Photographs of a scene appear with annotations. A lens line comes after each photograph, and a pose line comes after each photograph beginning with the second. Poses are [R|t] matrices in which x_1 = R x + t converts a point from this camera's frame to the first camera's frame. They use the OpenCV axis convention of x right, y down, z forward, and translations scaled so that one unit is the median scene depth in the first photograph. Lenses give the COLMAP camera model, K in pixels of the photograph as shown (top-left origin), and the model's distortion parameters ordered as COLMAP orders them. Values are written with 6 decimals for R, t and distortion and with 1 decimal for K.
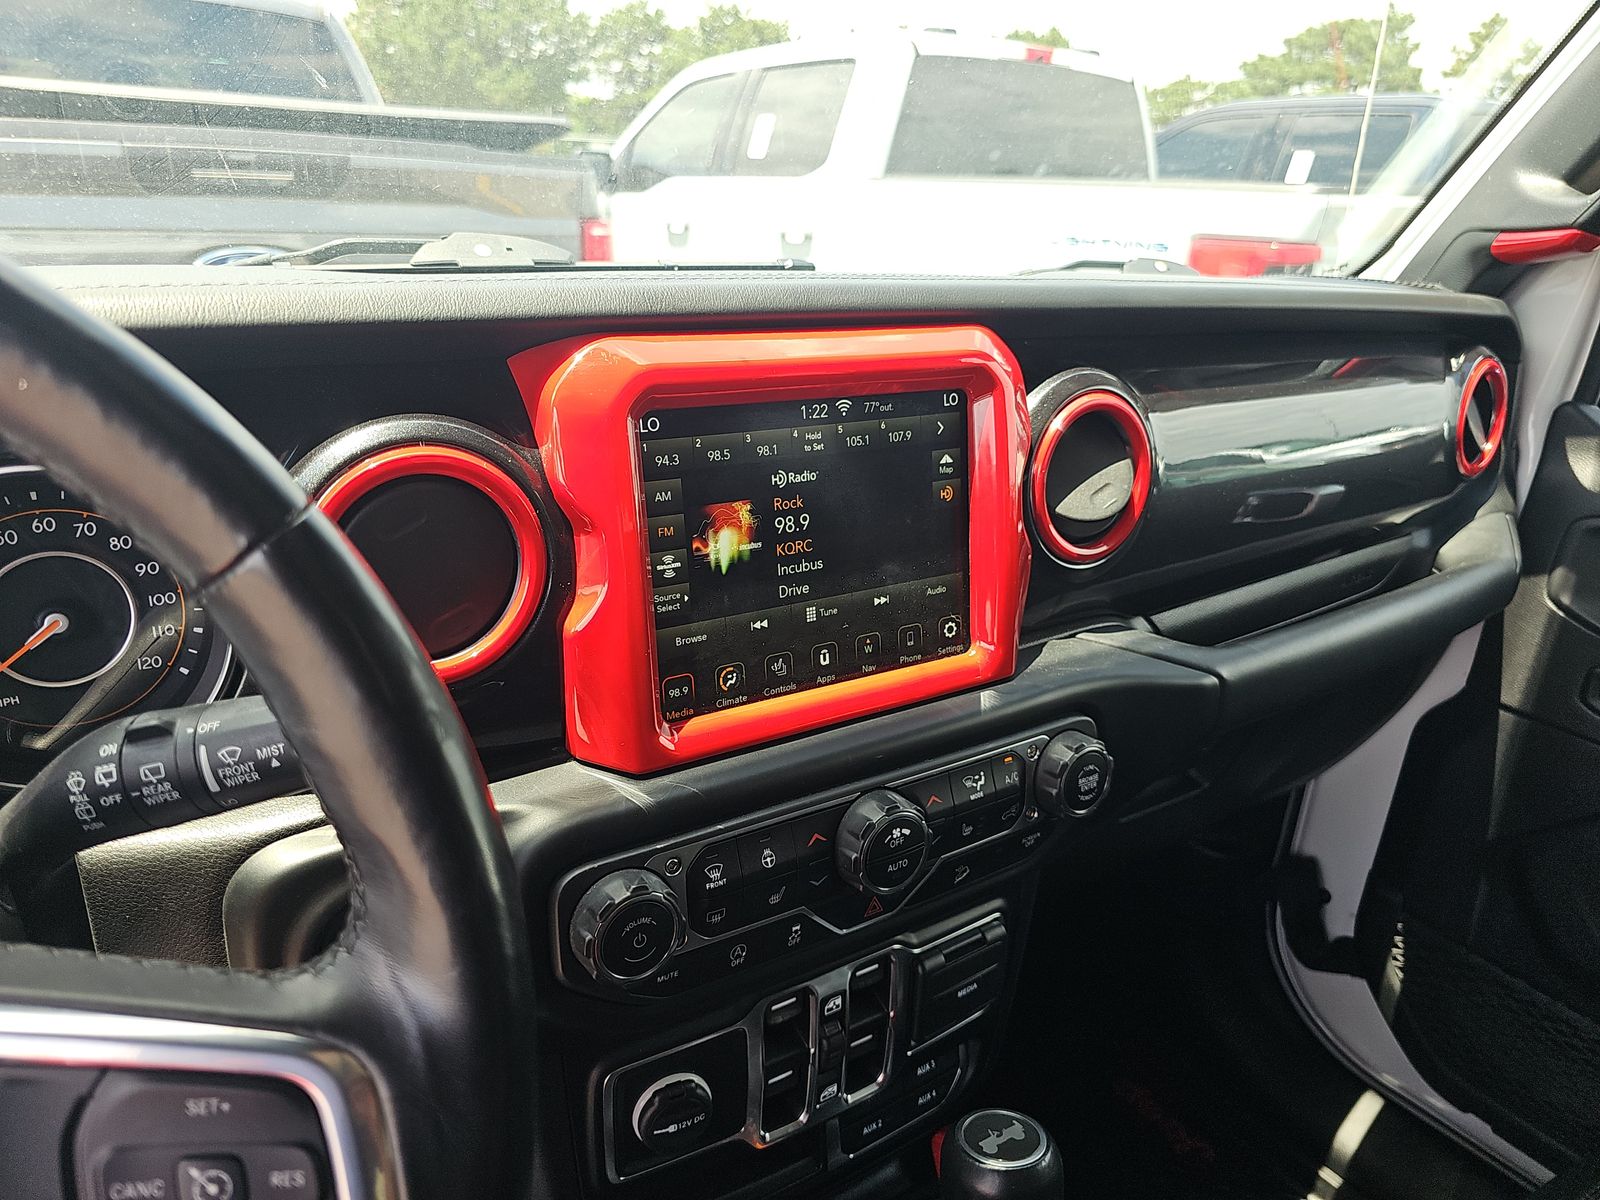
lens RADIAL K [[1086.5, 0, 786.6], [0, 1086.5, 594.2], [0, 0, 1]] dist [0.031263, -0.032473]
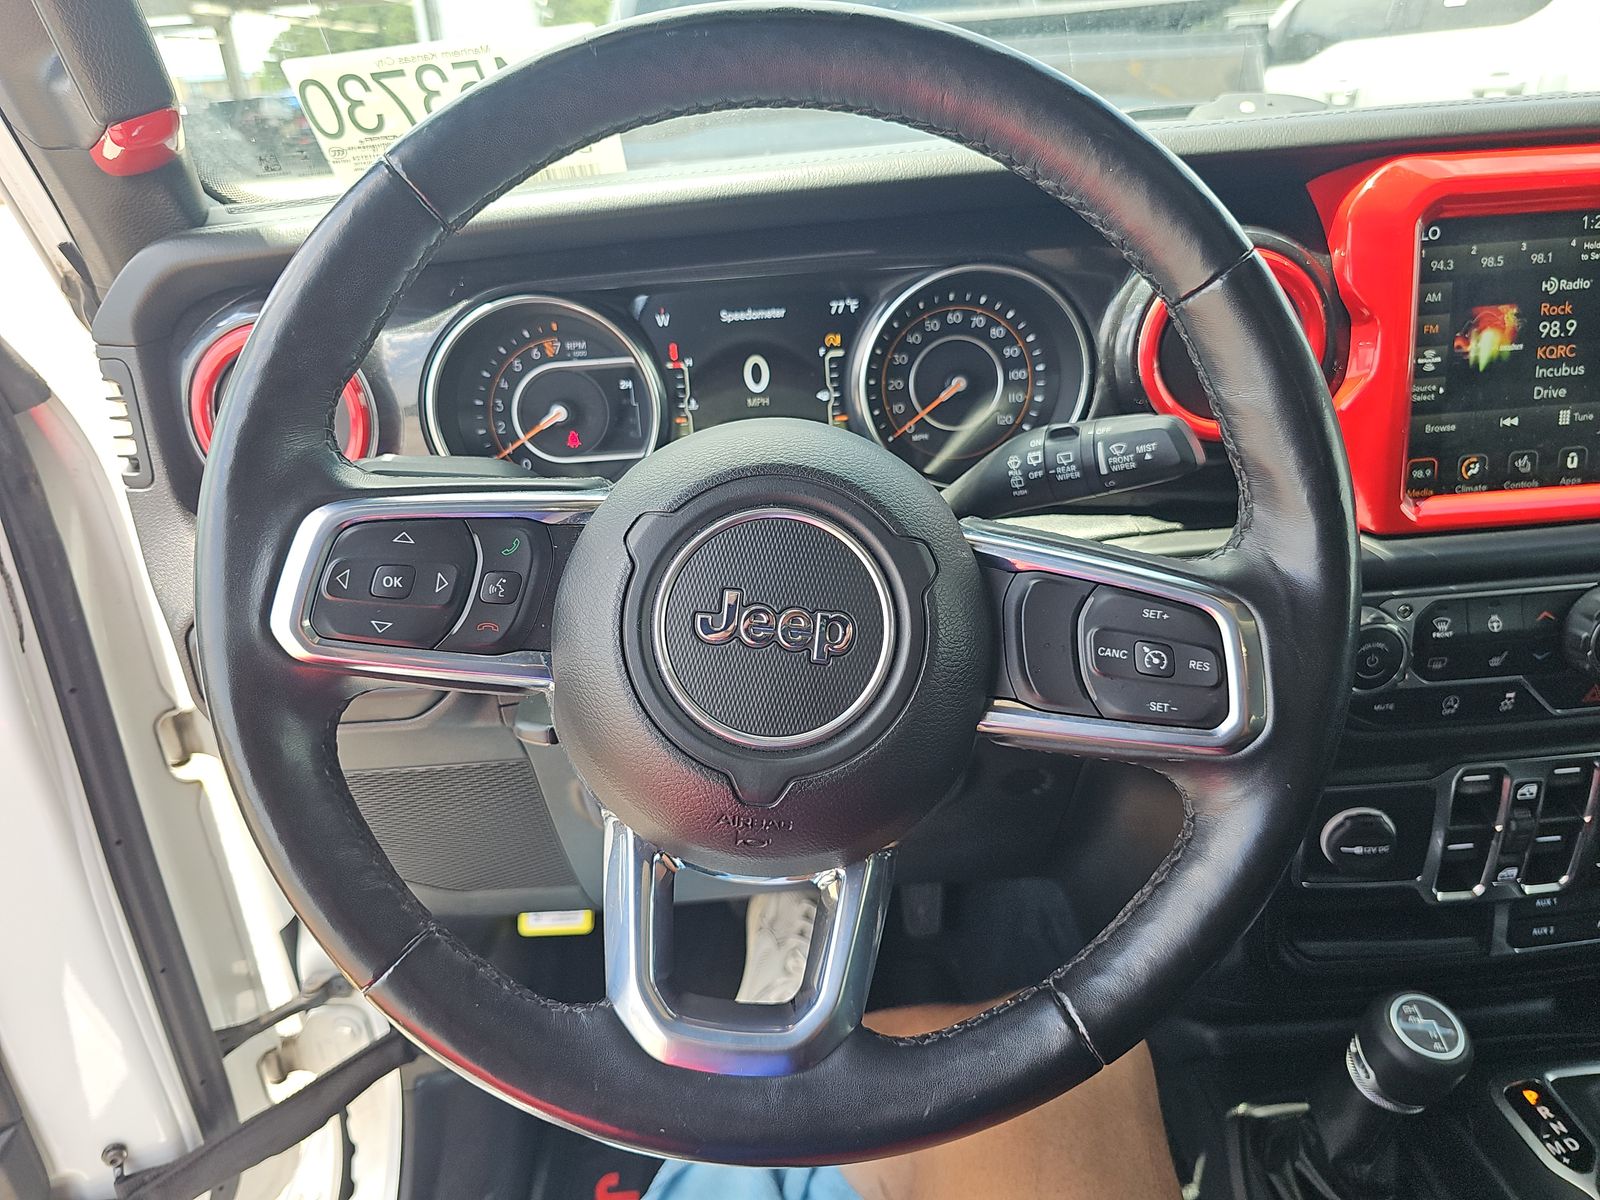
lens RADIAL K [[1086.5, 0, 807.6], [0, 1086.5, 590.6], [0, 0, 1]] dist [0.031263, -0.032473]
pose [[0.869879, 0.116242, -0.479373, -0.095930], [-0.077247, 0.991948, 0.100360, 0.148015], [0.487179, -0.050271, 0.871854, -0.336983]]
